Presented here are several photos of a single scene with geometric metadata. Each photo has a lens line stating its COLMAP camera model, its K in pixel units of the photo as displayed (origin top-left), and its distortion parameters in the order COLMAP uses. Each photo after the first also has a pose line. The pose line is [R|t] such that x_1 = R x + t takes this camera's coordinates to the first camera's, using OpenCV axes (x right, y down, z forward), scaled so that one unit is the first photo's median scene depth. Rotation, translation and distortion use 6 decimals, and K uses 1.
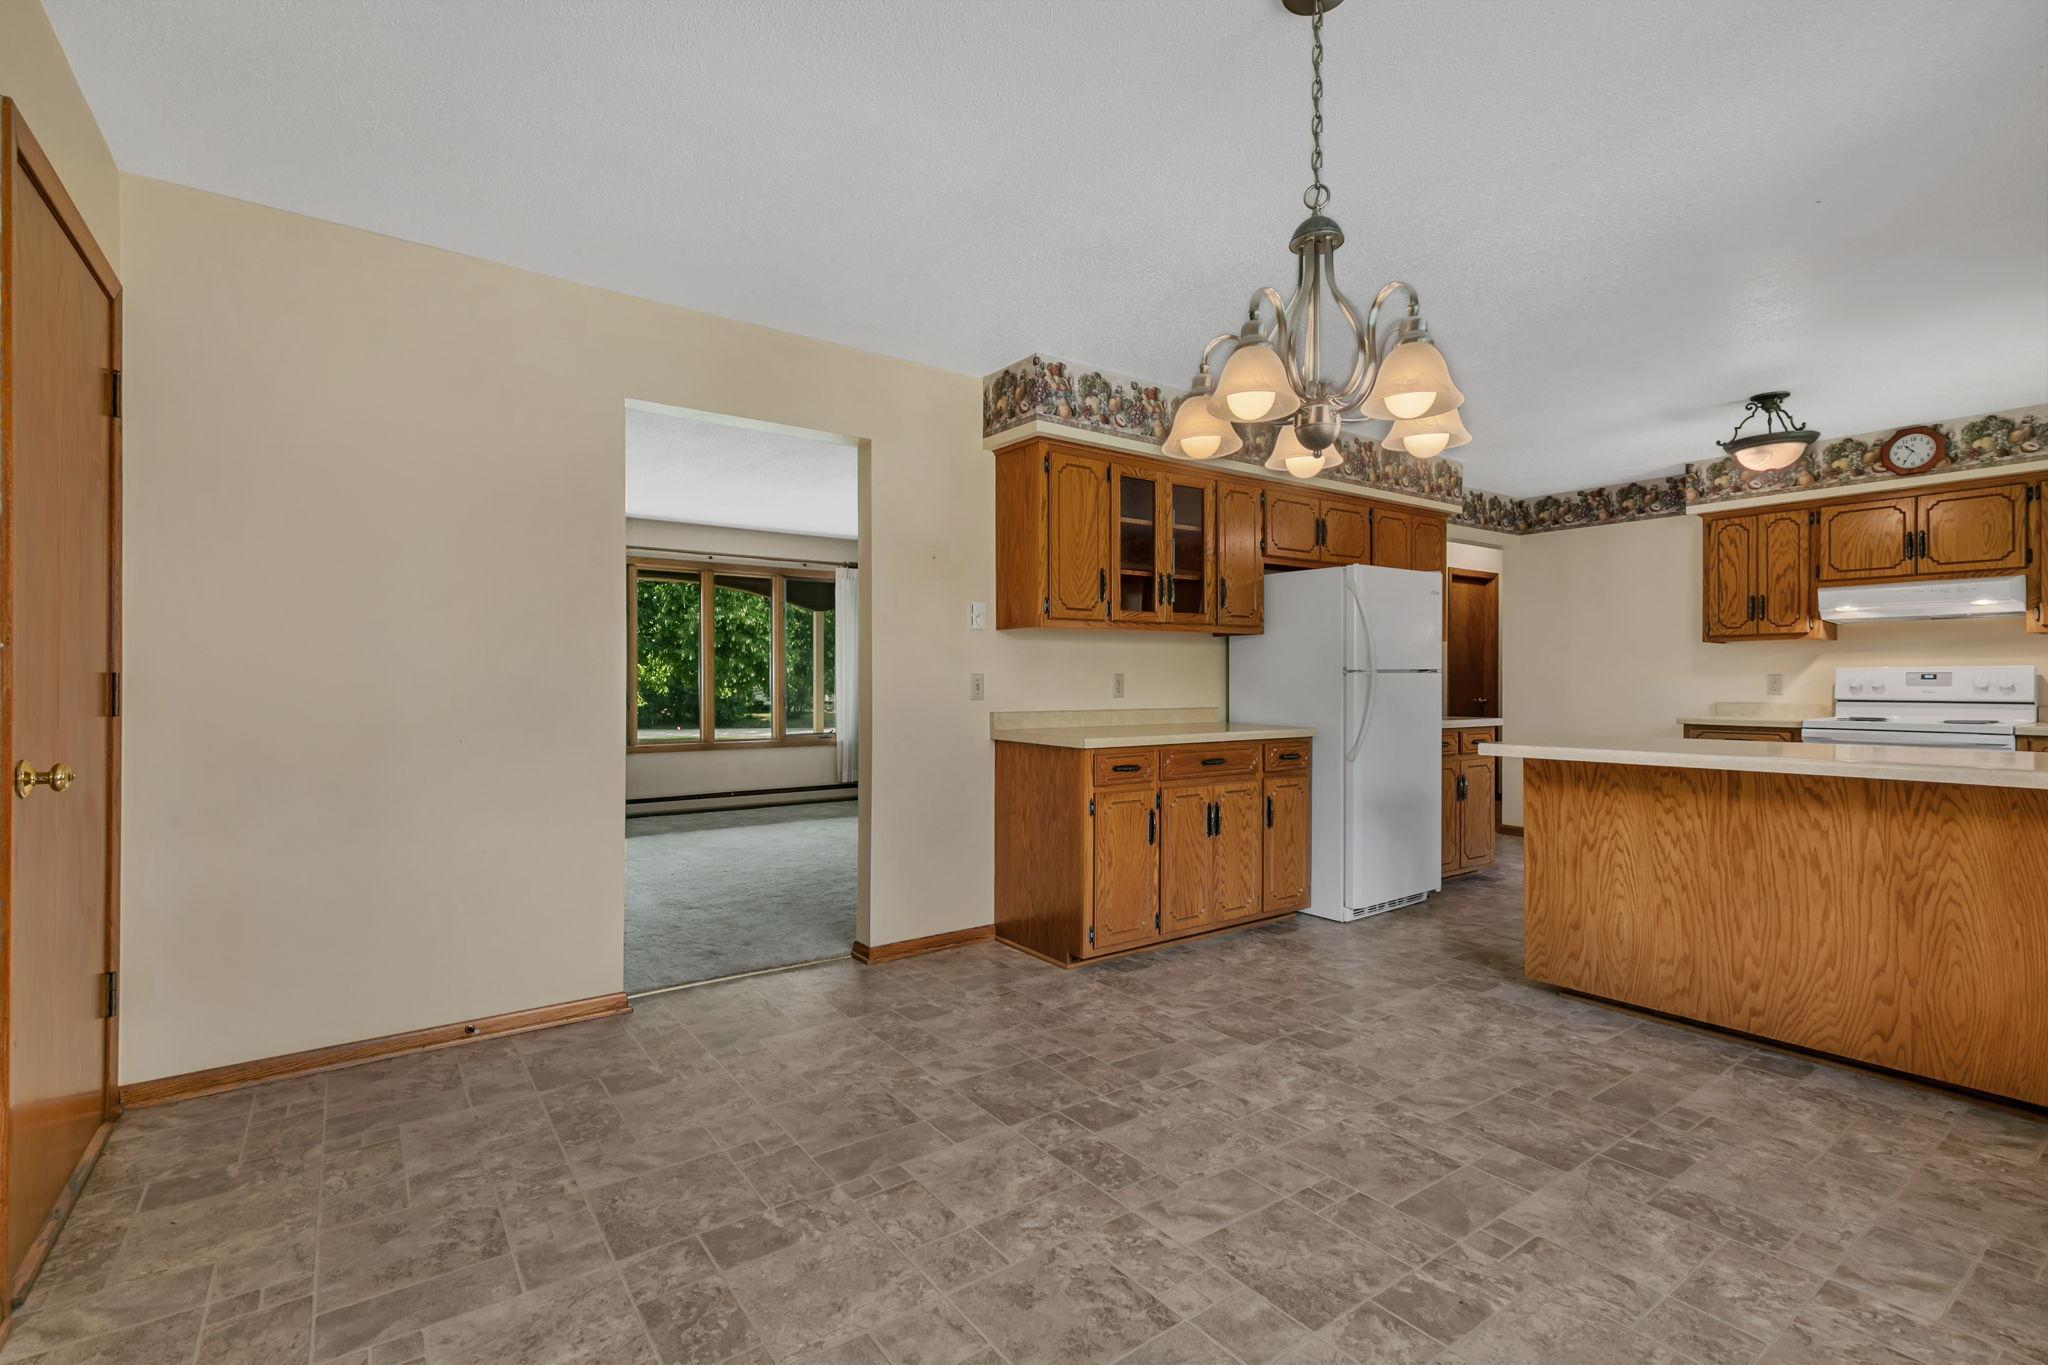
lens RADIAL K [[940.7, 0, 1024.0], [0, 940.7, 682.5], [0, 0, 1]] dist [0.002080, -0.000137]
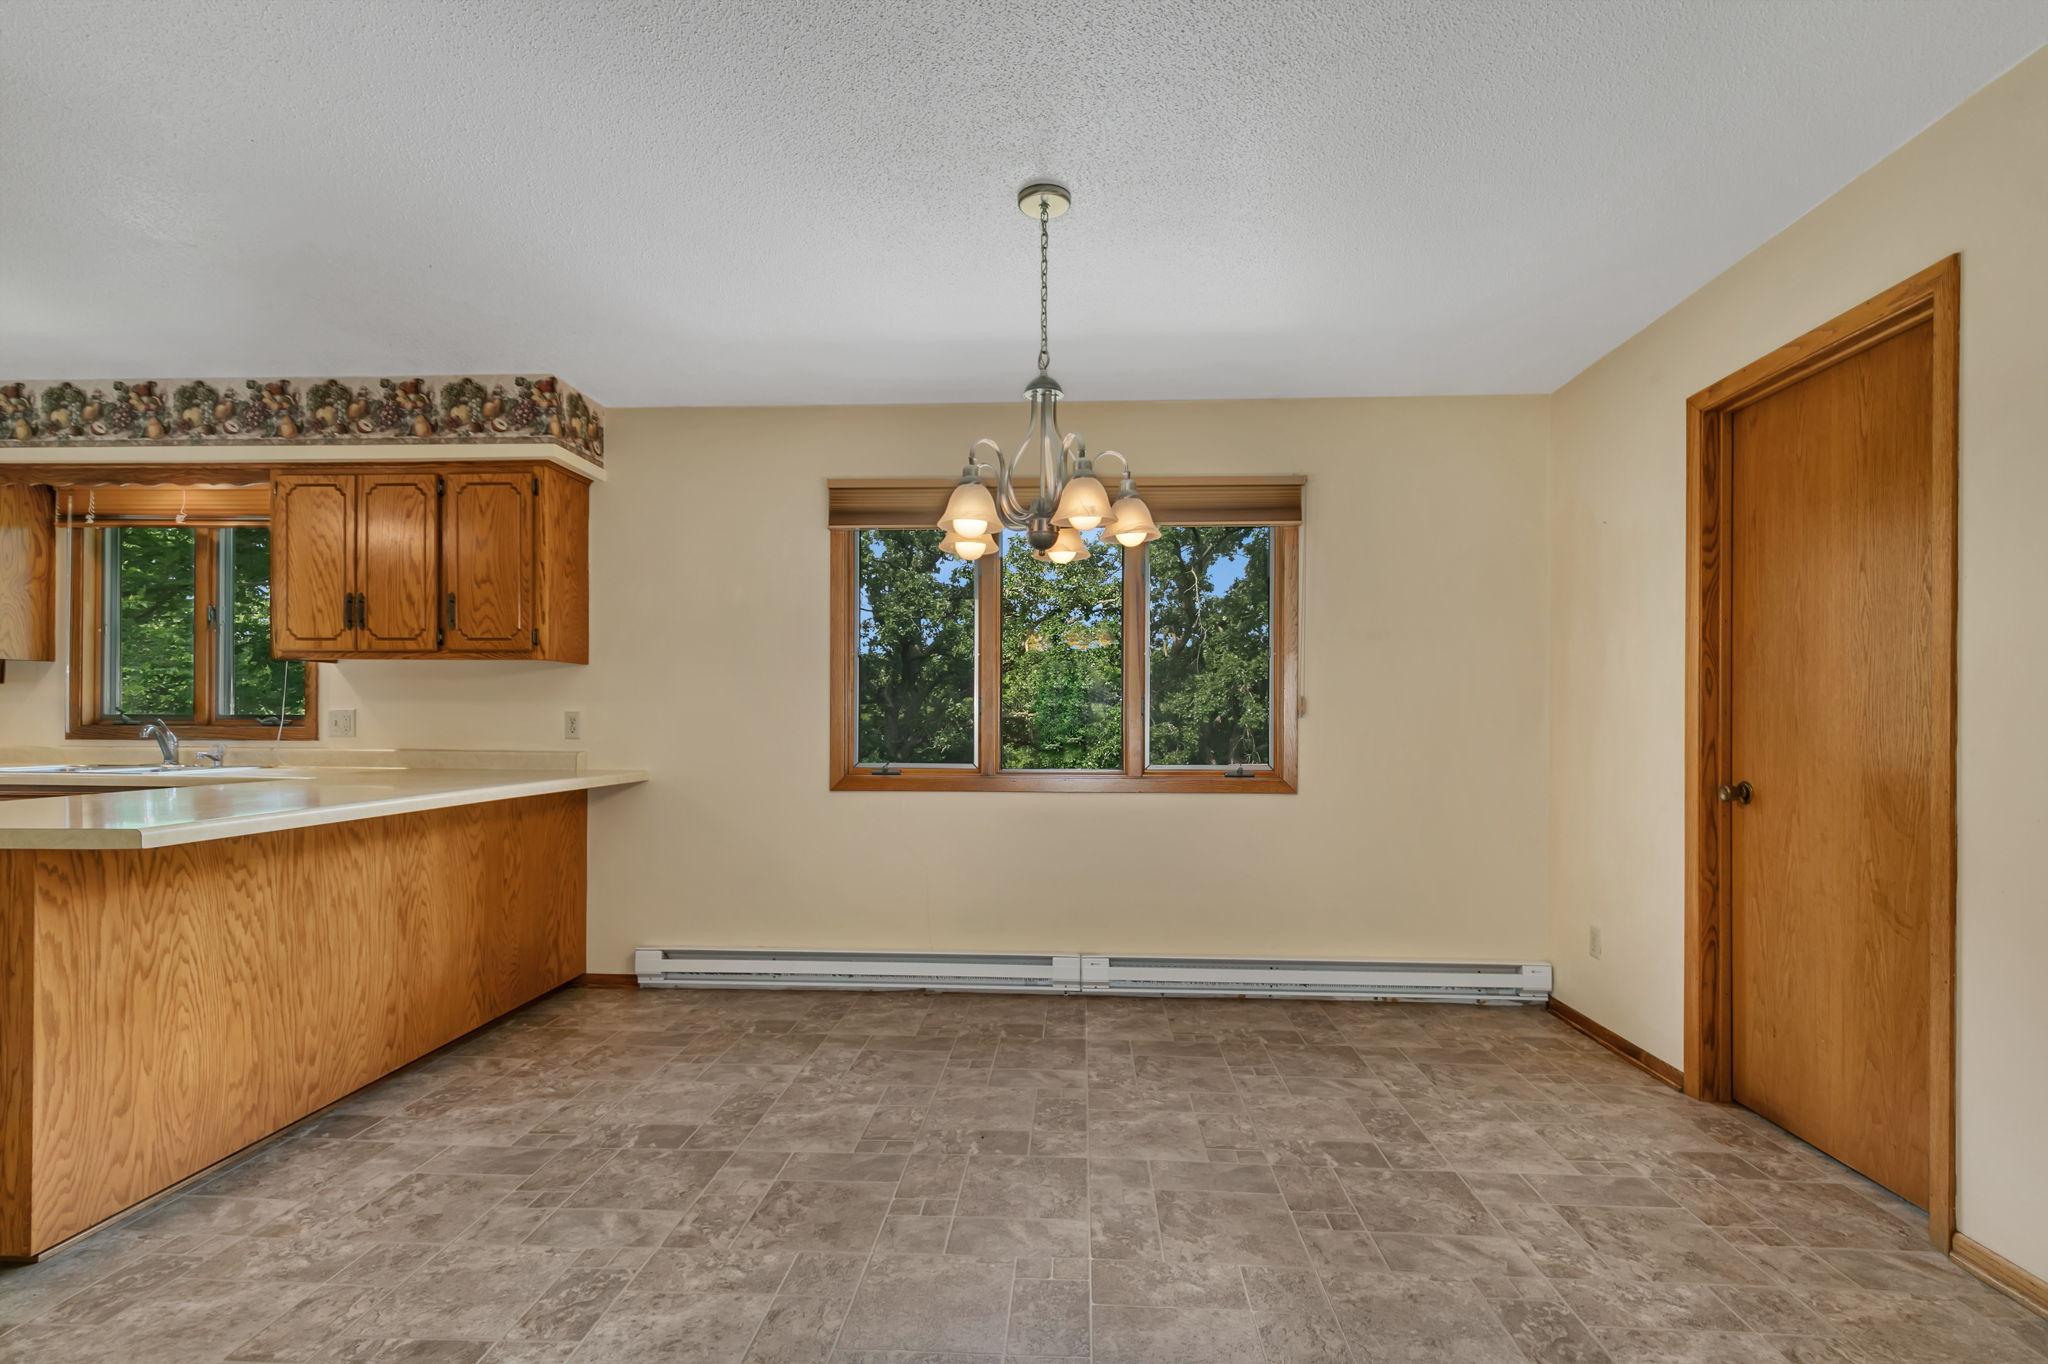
lens RADIAL K [[942.9, 0, 1035.0], [0, 942.9, 717.1], [0, 0, 1]] dist [0.005548, 0.000442]
pose [[-0.780066, -0.001380, 0.625696, -0.303402], [-0.005693, 0.999972, -0.004891, -0.001903], [-0.625672, -0.007378, -0.780052, 1.196543]]
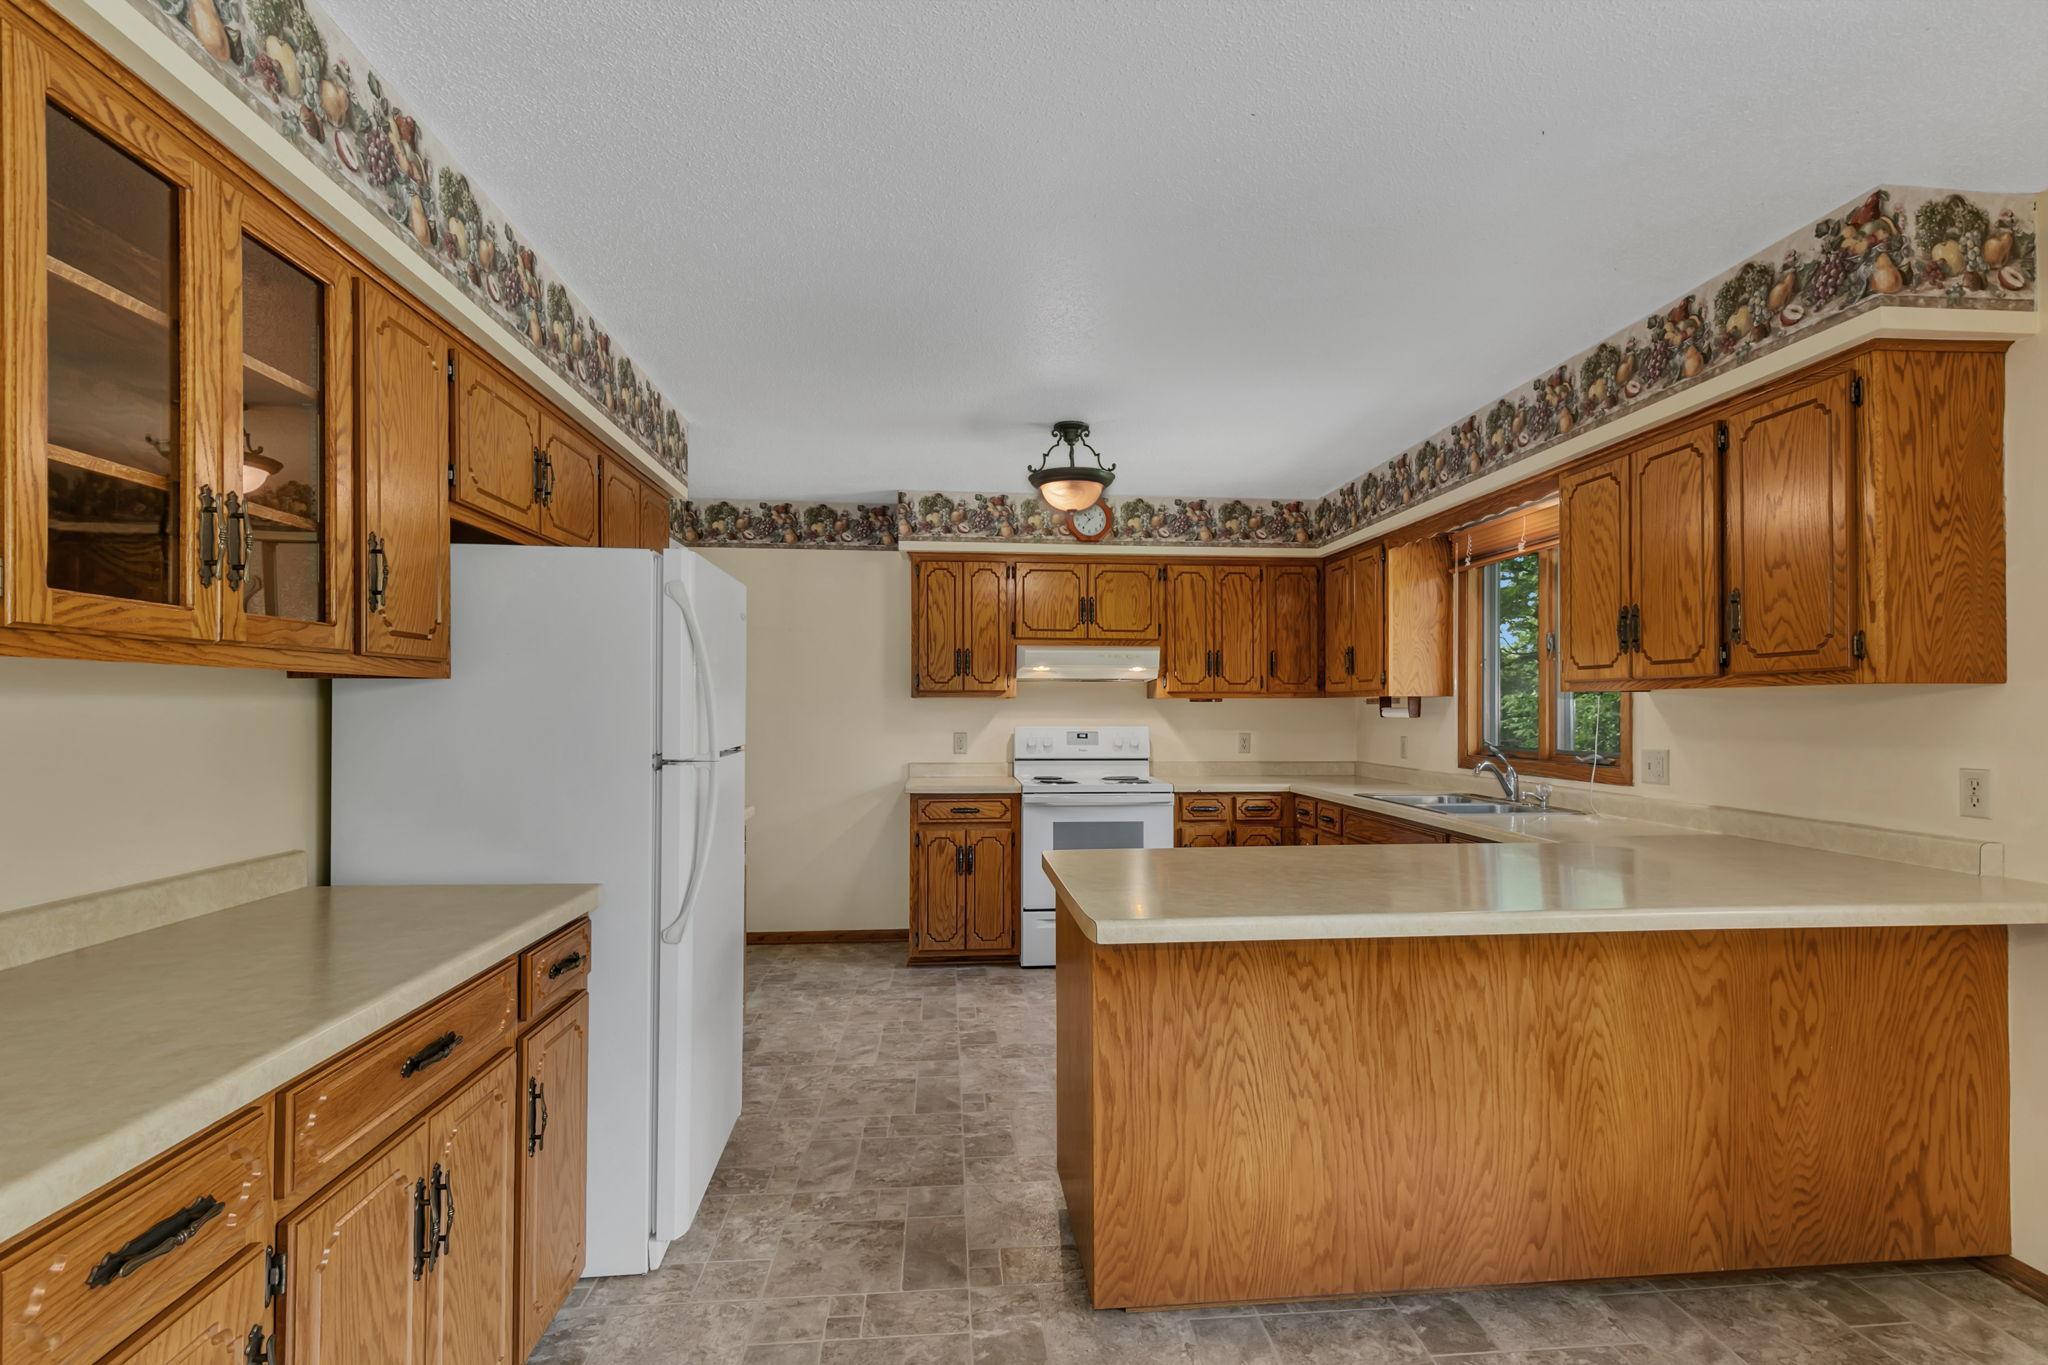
lens RADIAL K [[955.9, 0, 1030.0], [0, 955.9, 704.9], [0, 0, 1]] dist [0.007344, -0.000699]
pose [[0.505414, 0.005815, 0.862857, 0.008582], [-0.001725, 0.999982, -0.005729, -0.056590], [-0.862875, 0.001407, 0.505415, 0.826906]]
